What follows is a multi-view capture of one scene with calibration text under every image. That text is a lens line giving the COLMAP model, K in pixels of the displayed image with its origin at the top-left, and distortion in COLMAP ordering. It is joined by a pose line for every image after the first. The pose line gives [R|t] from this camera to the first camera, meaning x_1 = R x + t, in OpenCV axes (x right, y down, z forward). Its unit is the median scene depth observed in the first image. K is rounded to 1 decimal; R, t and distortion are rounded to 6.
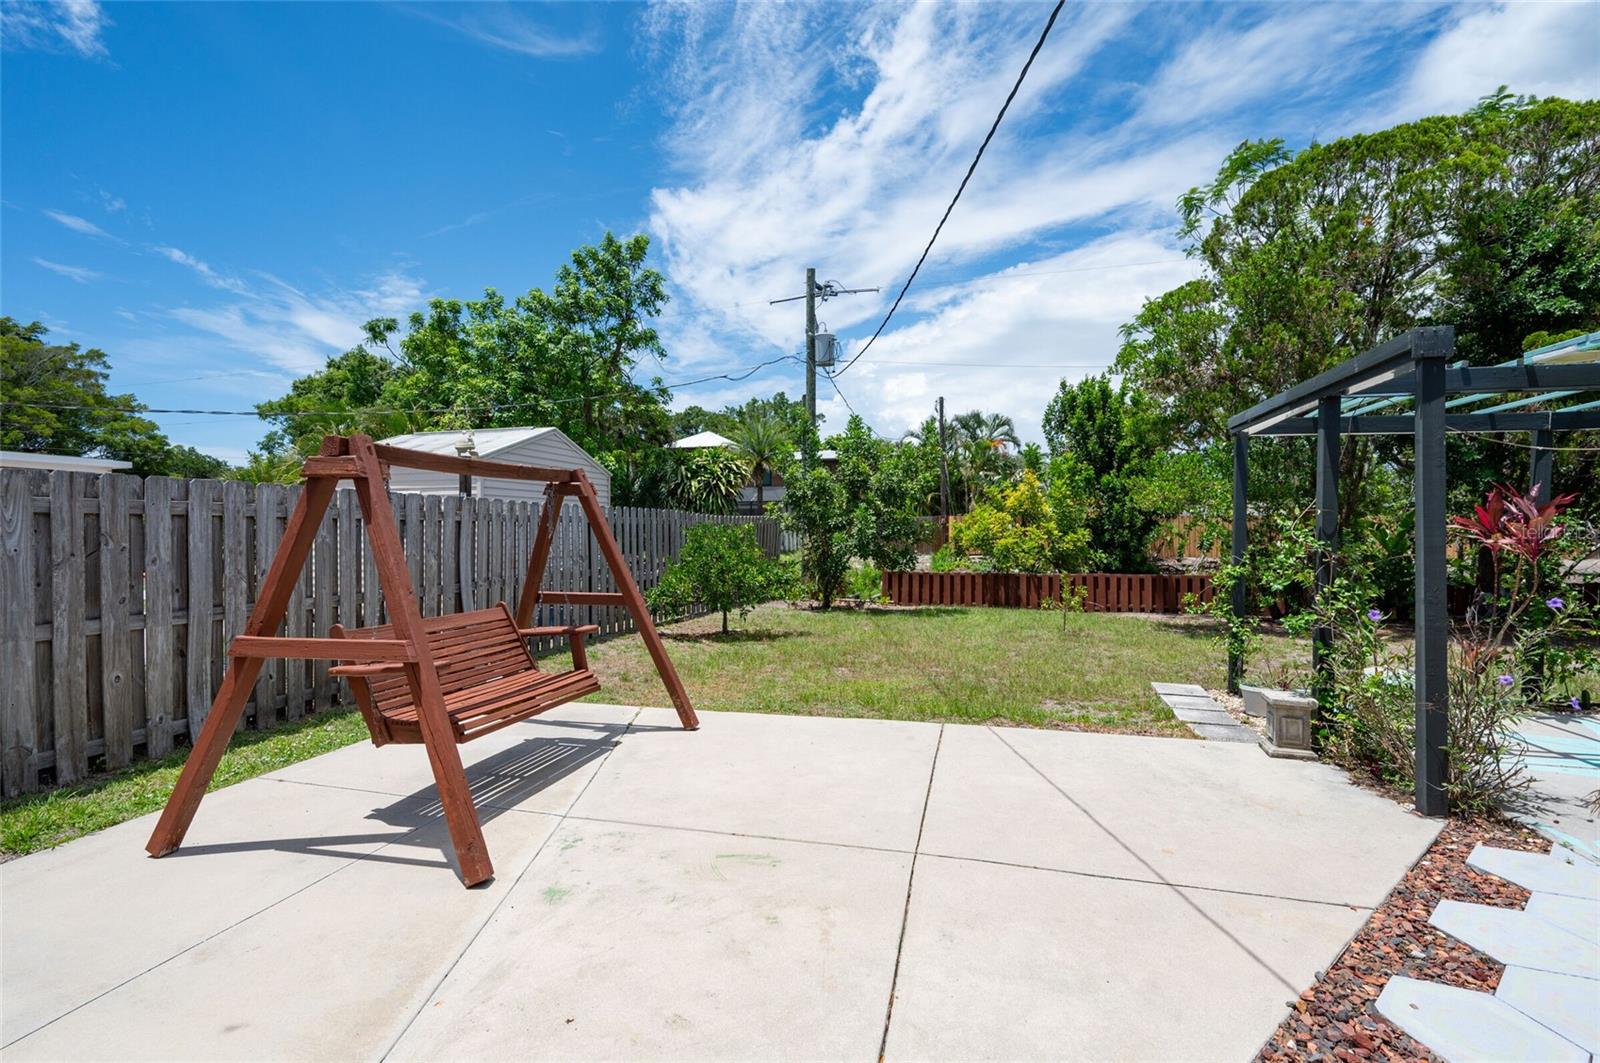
lens RADIAL K [[690.8, 0, 796.3], [0, 690.8, 532.0], [0, 0, 1]] dist [-0.002696, -0.000112]
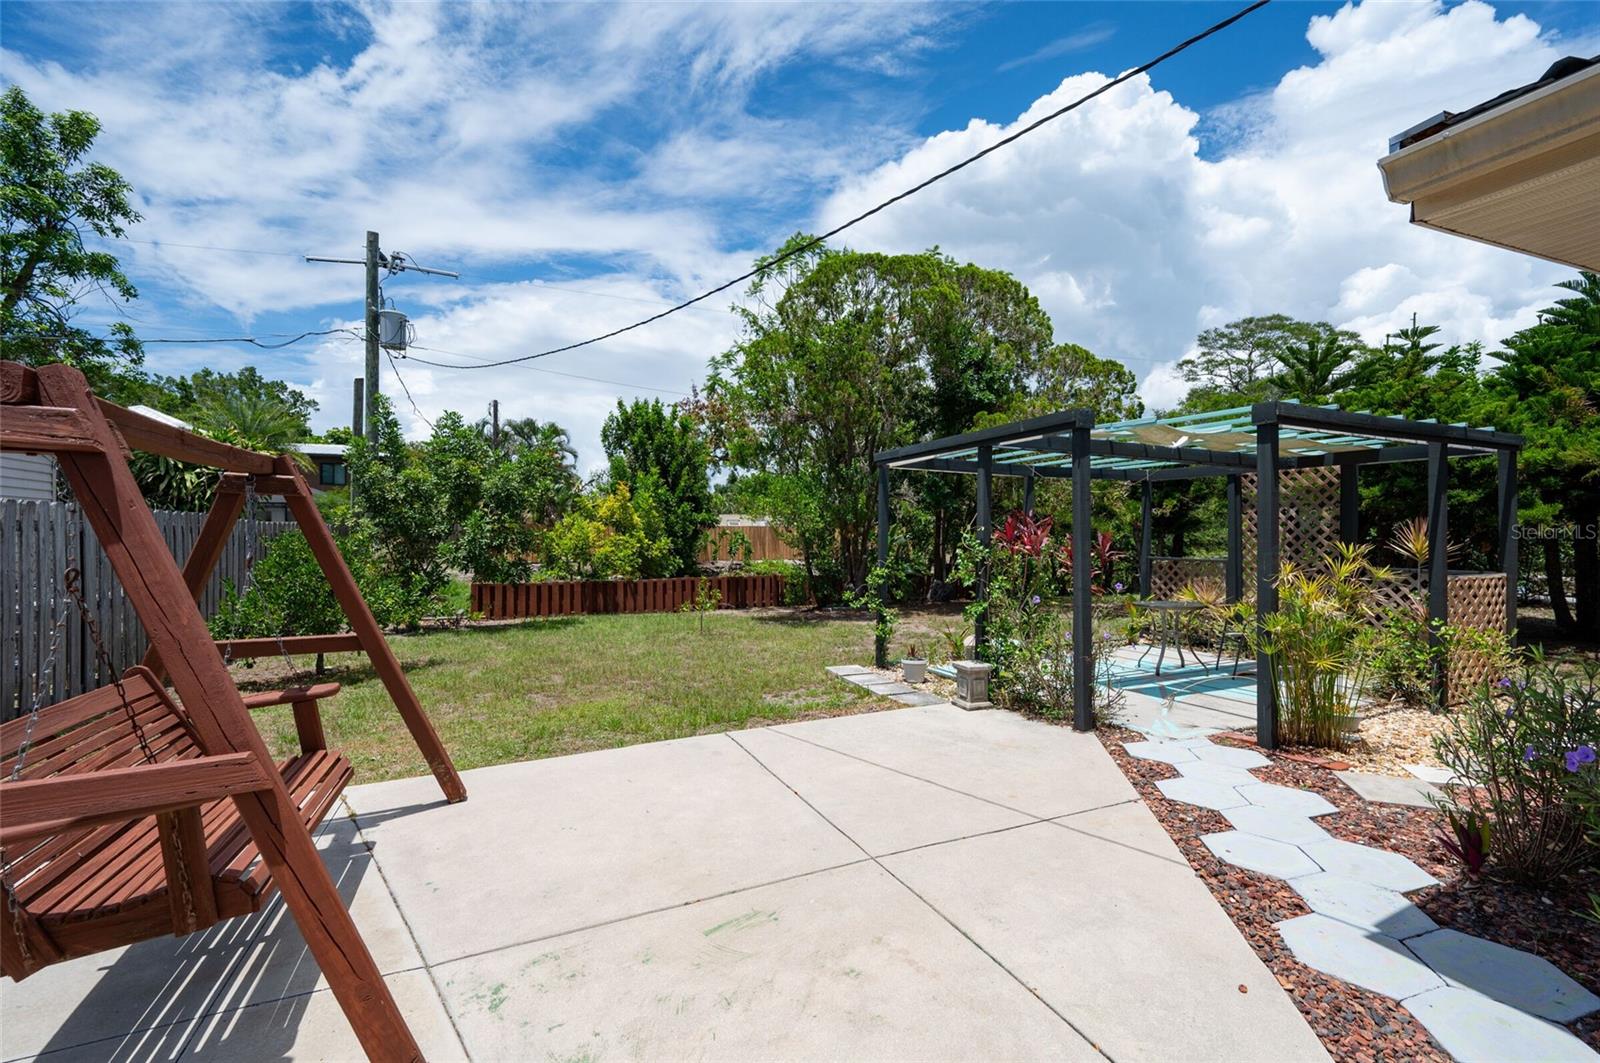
lens RADIAL K [[658.9, 0, 790.6], [0, 658.9, 534.3], [0, 0, 1]] dist [-0.000076, 0.000030]
pose [[0.779649, 0.001490, 0.626215, -0.155202], [0.003157, 0.999975, -0.006309, -0.004210], [-0.626209, 0.006896, 0.779625, 0.086769]]
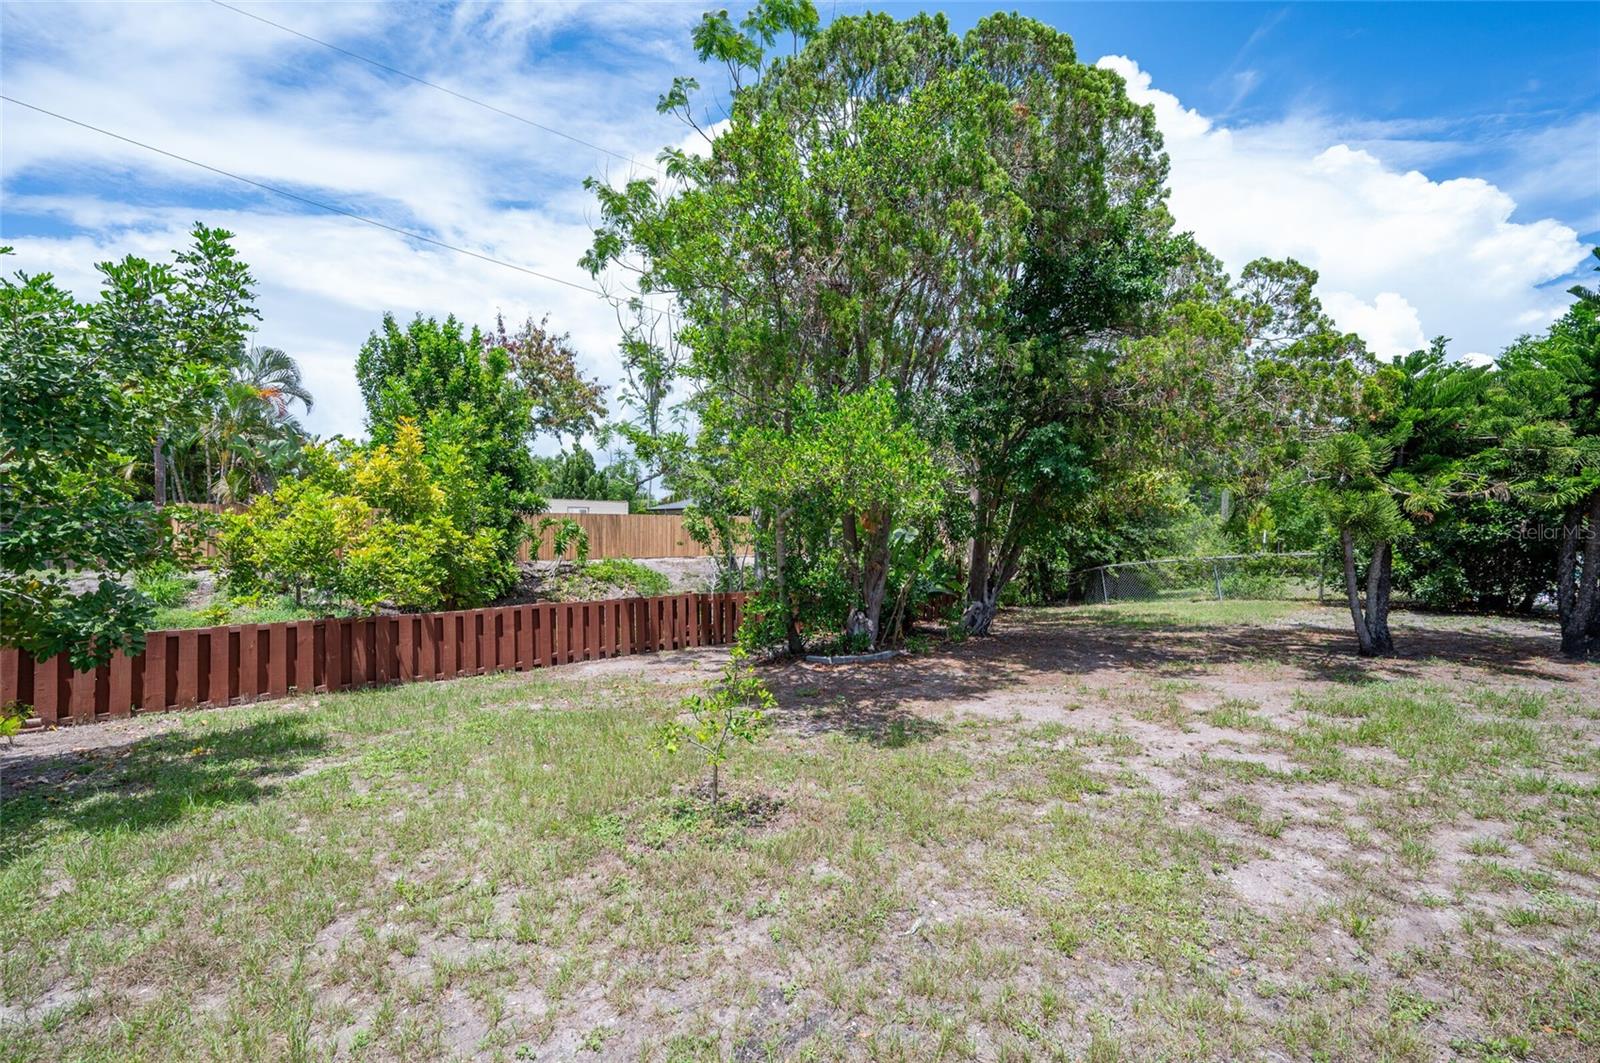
lens RADIAL K [[706.4, 0, 796.8], [0, 706.4, 528.7], [0, 0, 1]] dist [-0.001176, -0.000239]
pose [[0.570854, 0.003328, 0.821045, 0.096633], [-0.003190, 0.999993, -0.001835, -0.006209], [-0.821046, -0.001572, 0.570861, 0.725592]]
